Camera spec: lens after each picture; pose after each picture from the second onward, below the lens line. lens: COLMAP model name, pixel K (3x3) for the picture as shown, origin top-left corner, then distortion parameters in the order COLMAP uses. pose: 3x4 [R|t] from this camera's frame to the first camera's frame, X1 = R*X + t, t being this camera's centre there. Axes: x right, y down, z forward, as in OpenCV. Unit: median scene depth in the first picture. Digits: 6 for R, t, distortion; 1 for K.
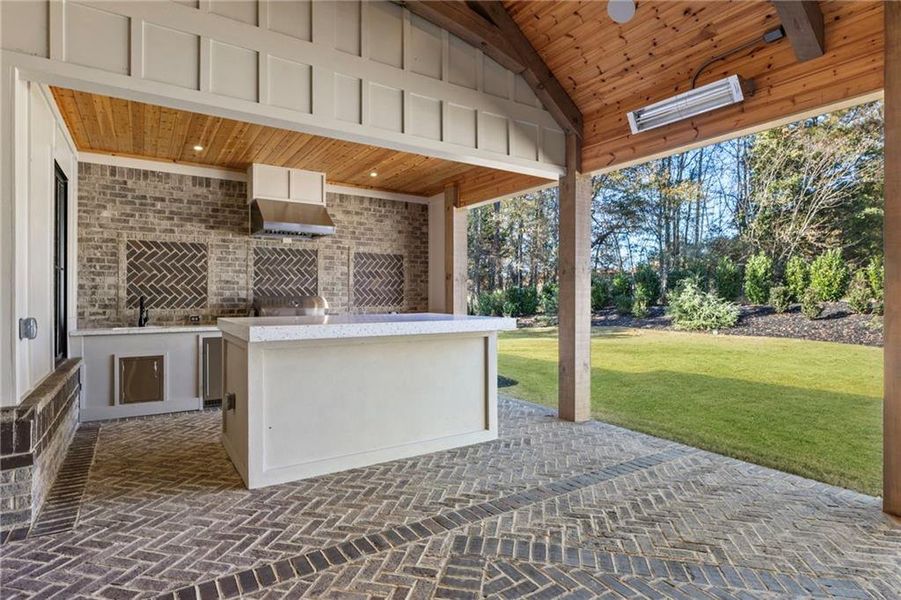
lens RADIAL K [[474.4, 0, 450.5], [0, 474.4, 300.0], [0, 0, 1]] dist [0.000754, 0.000423]
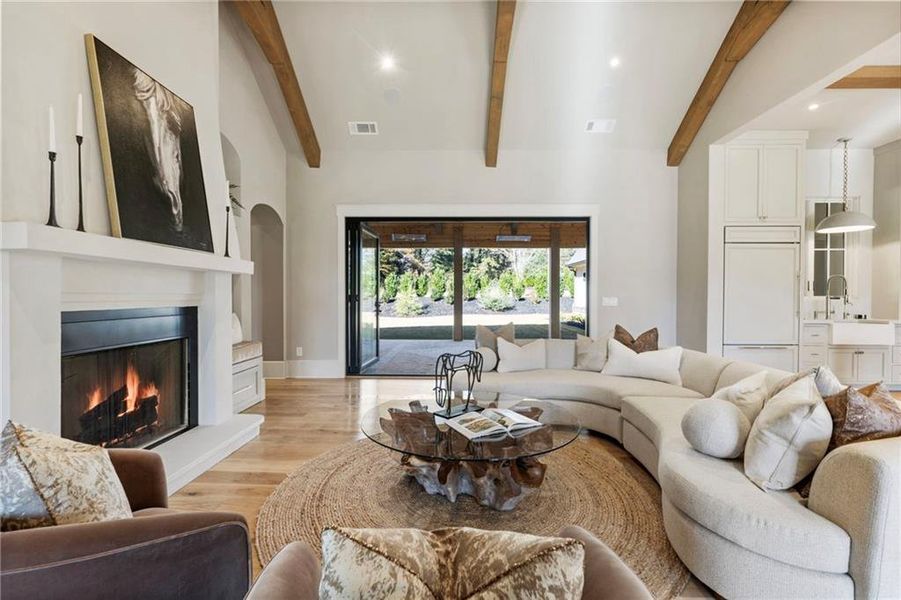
lens RADIAL K [[394.0, 0, 443.6], [0, 394.0, 298.4], [0, 0, 1]] dist [0.000539, 0.000318]
pose [[0.575974, -0.006054, 0.817445, -1.077727], [0.005013, 0.999980, 0.003874, 0.012388], [-0.817453, 0.001866, 0.575993, -0.528135]]
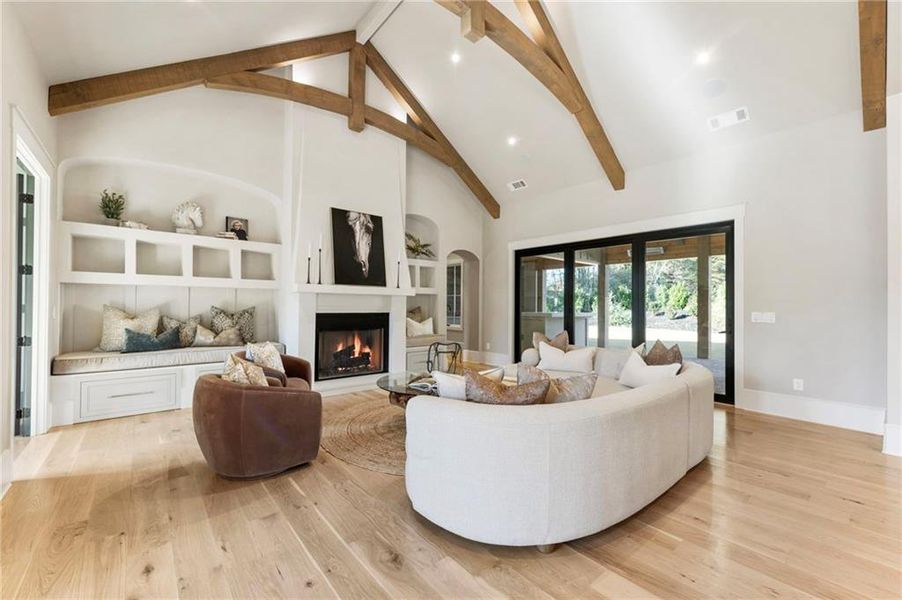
lens RADIAL K [[362.3, 0, 451.2], [0, 362.3, 301.6], [0, 0, 1]] dist [0.001002, 0.000023]
pose [[0.992630, 0.007591, 0.120944, -0.796493], [-0.005303, 0.999801, -0.019232, 0.011534], [-0.121066, 0.018449, 0.992473, -0.930995]]
